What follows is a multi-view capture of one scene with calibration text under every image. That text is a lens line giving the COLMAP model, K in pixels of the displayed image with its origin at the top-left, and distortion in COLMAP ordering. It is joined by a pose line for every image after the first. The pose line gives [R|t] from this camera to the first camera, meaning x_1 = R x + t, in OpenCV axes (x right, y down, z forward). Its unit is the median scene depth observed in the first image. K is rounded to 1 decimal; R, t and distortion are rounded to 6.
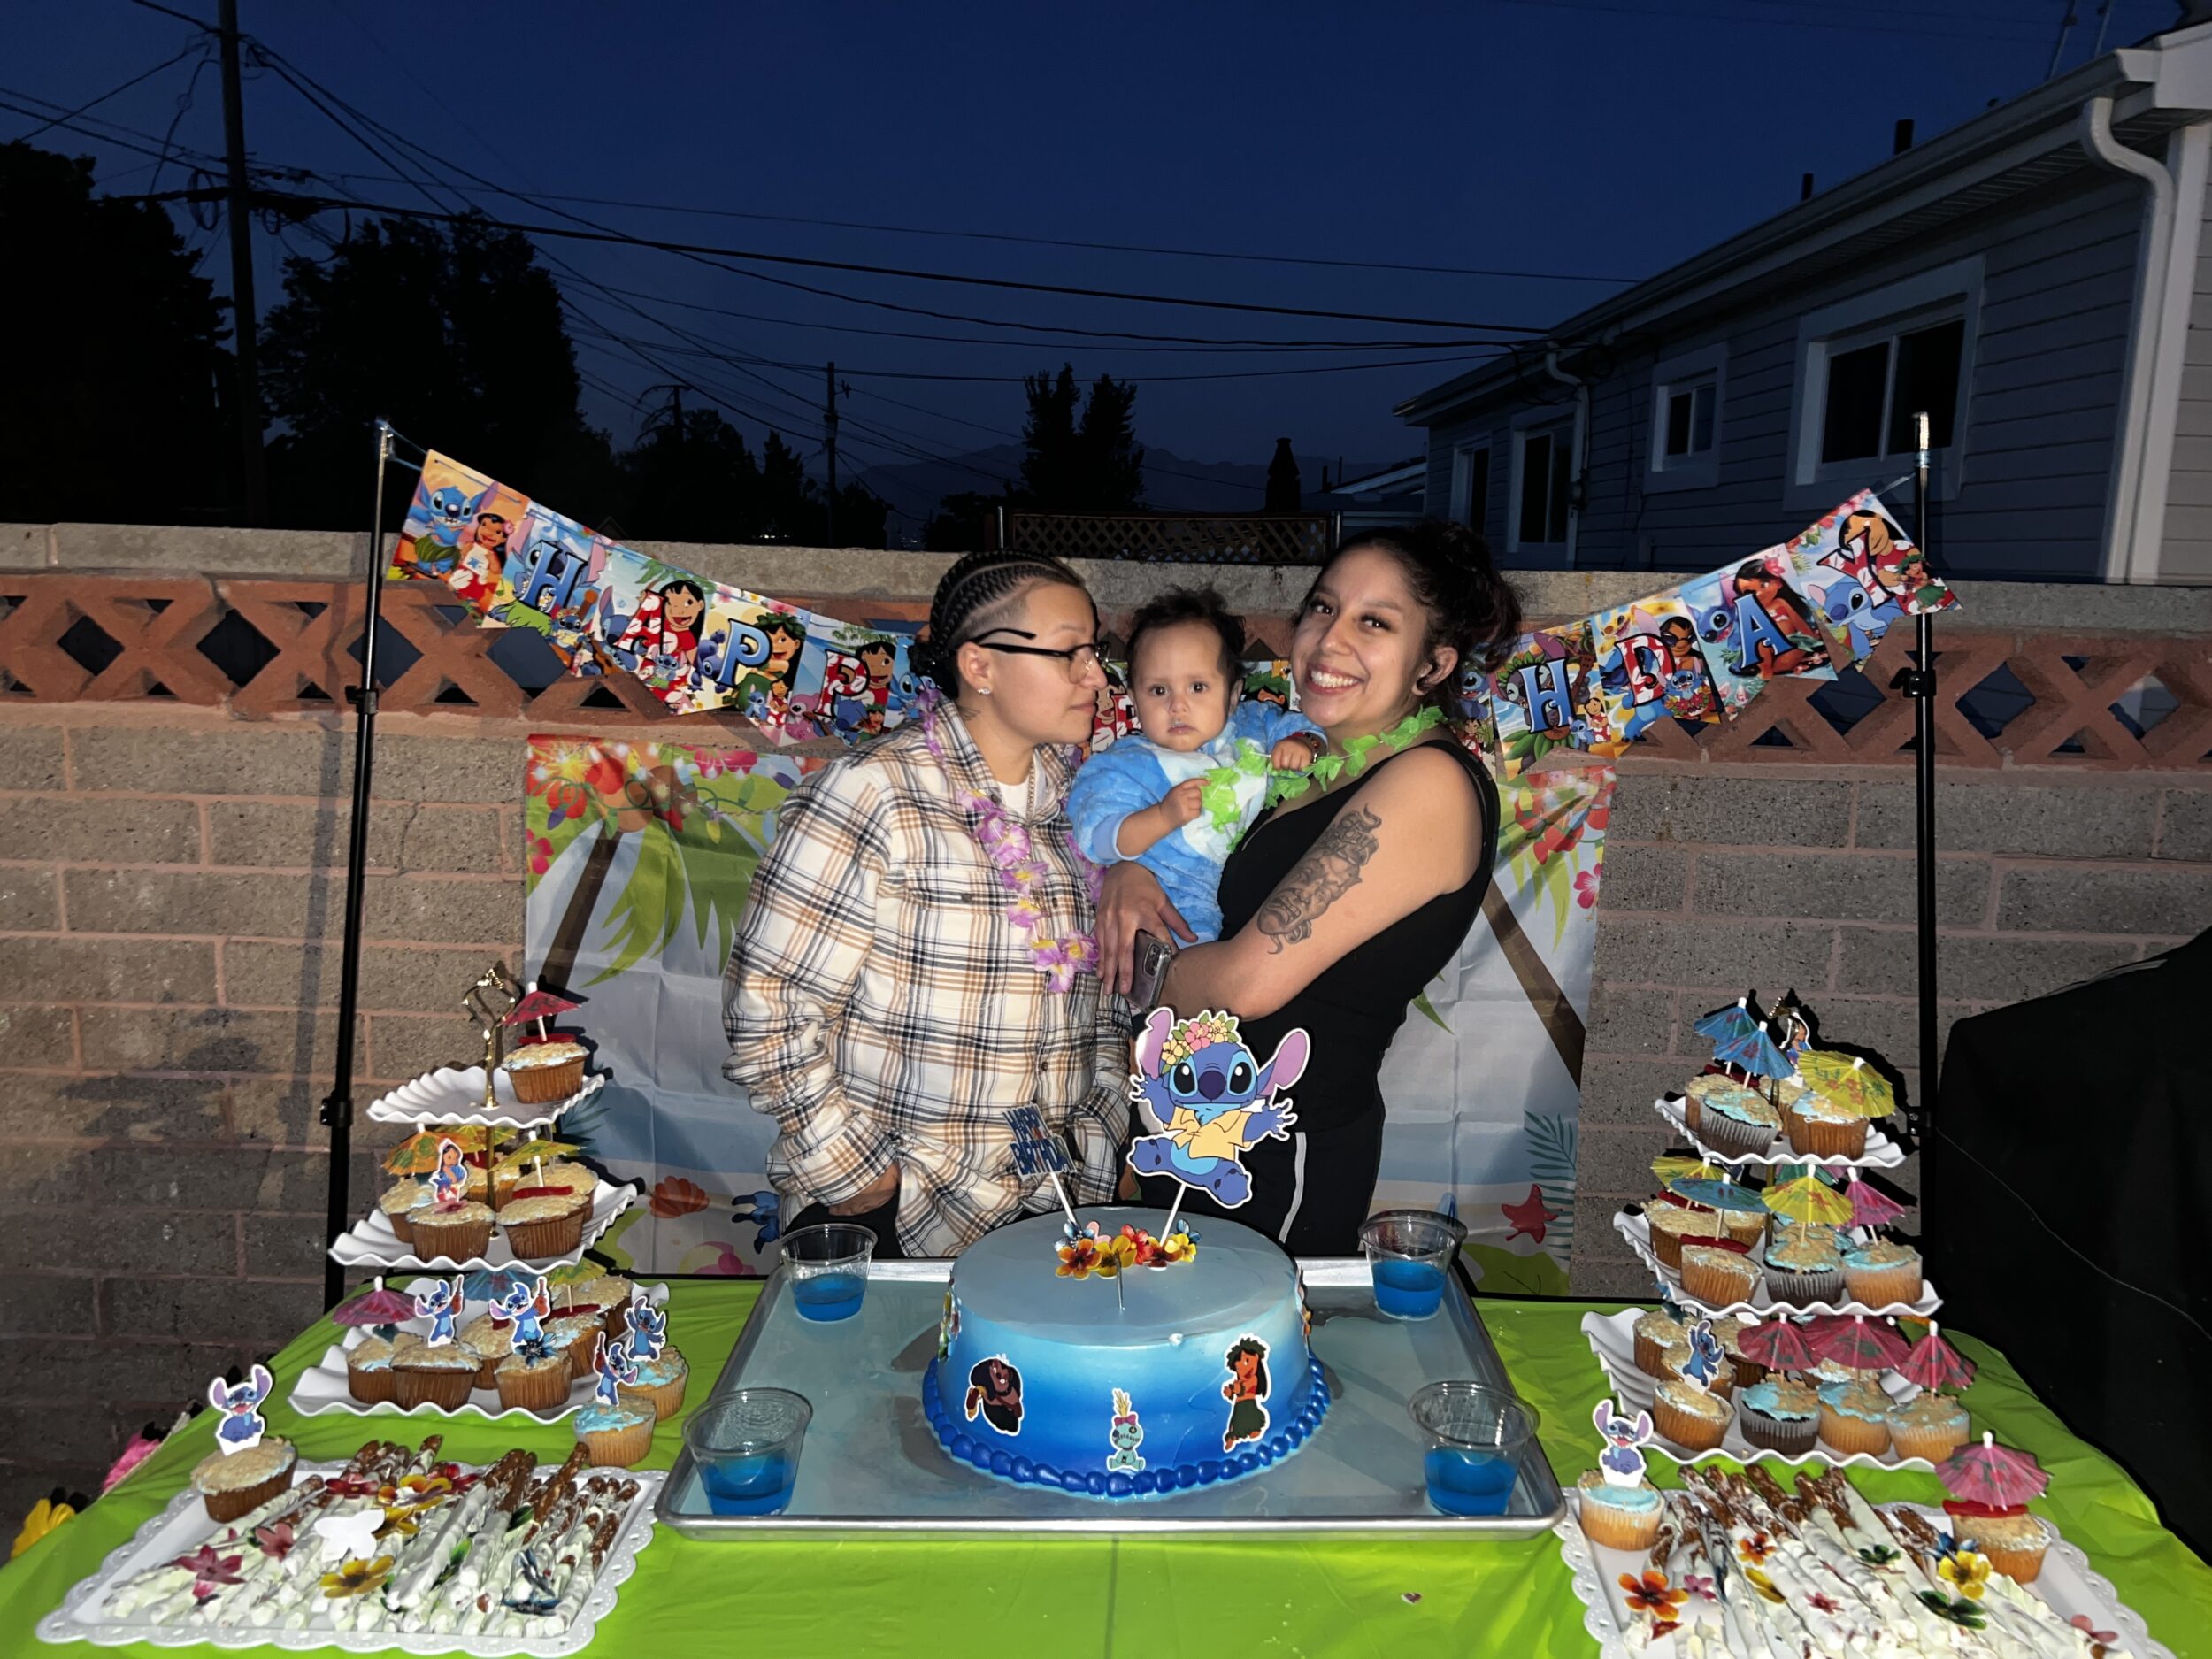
lens RADIAL K [[1678.2, 0, 1101.4], [0, 1678.2, 862.1], [0, 0, 1]] dist [0.075761, -0.188347]
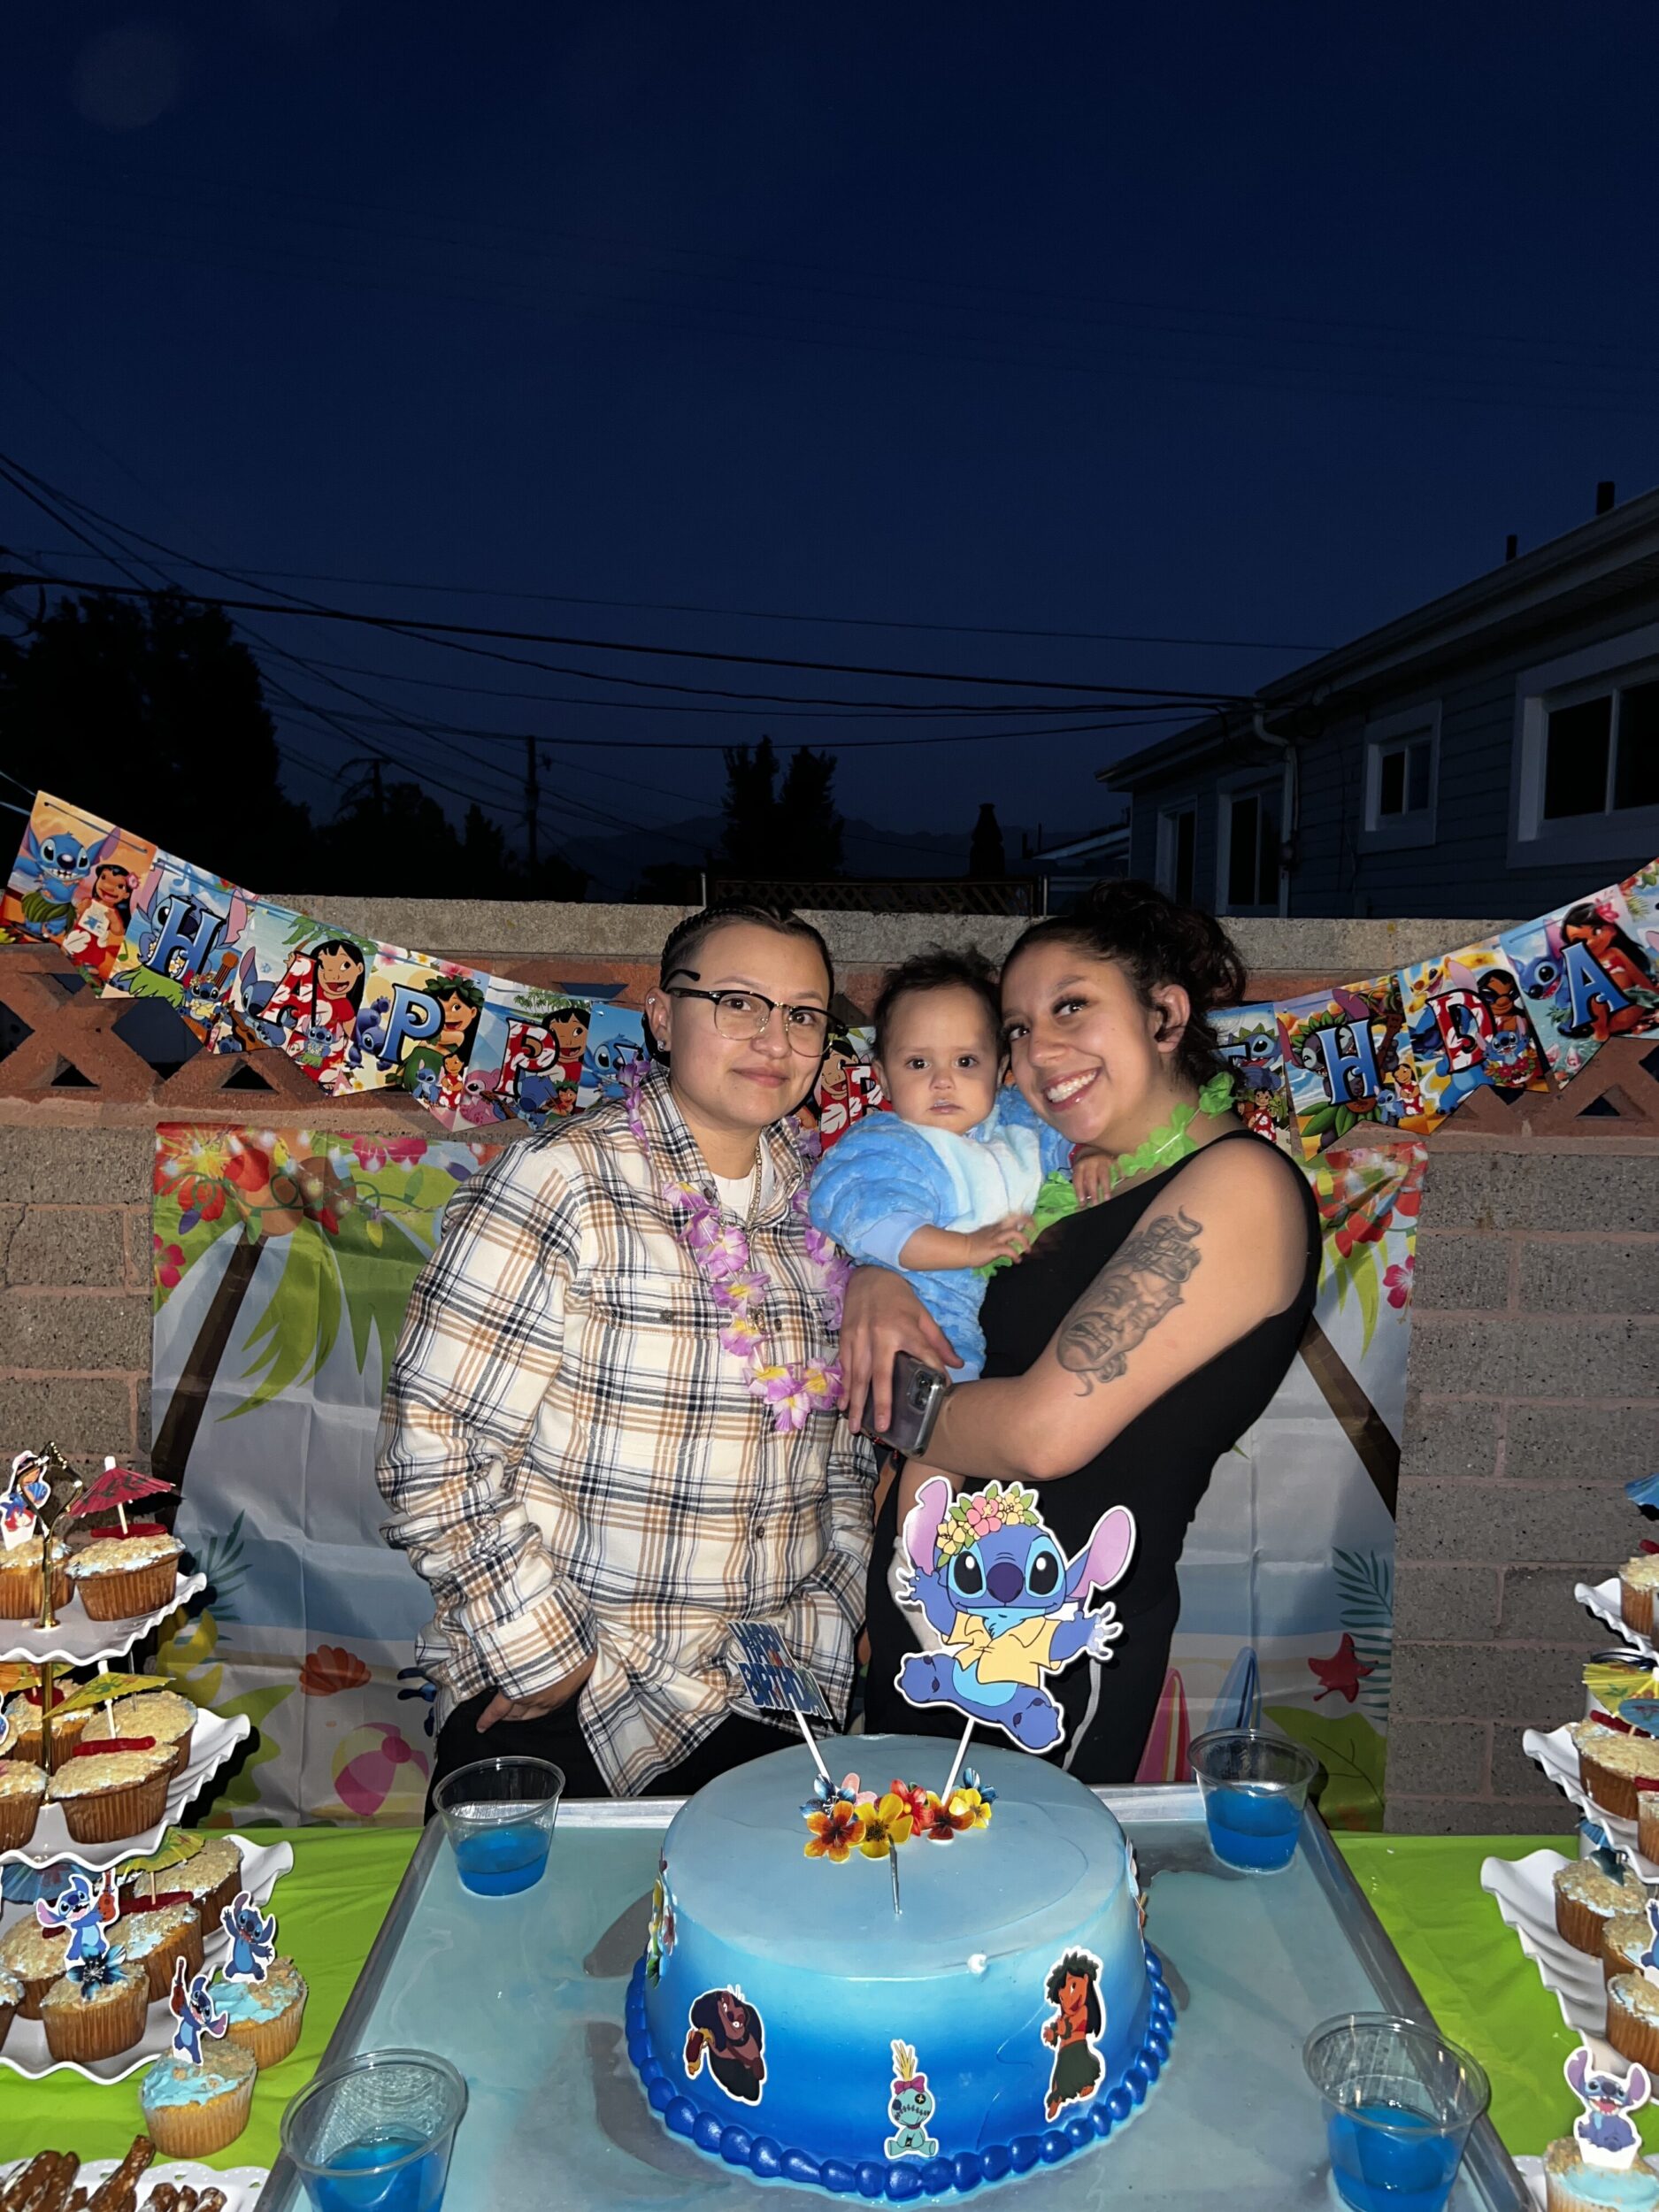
lens RADIAL K [[1668.8, 0, 829.5], [0, 1668.8, 1106.0], [0, 0, 1]] dist [-0.009123, 0.002323]
pose [[0.999787, -0.012543, 0.016390, -0.015744], [0.013691, 0.997316, -0.071931, -0.019372], [-0.015444, 0.072140, 0.997275, 0.162517]]
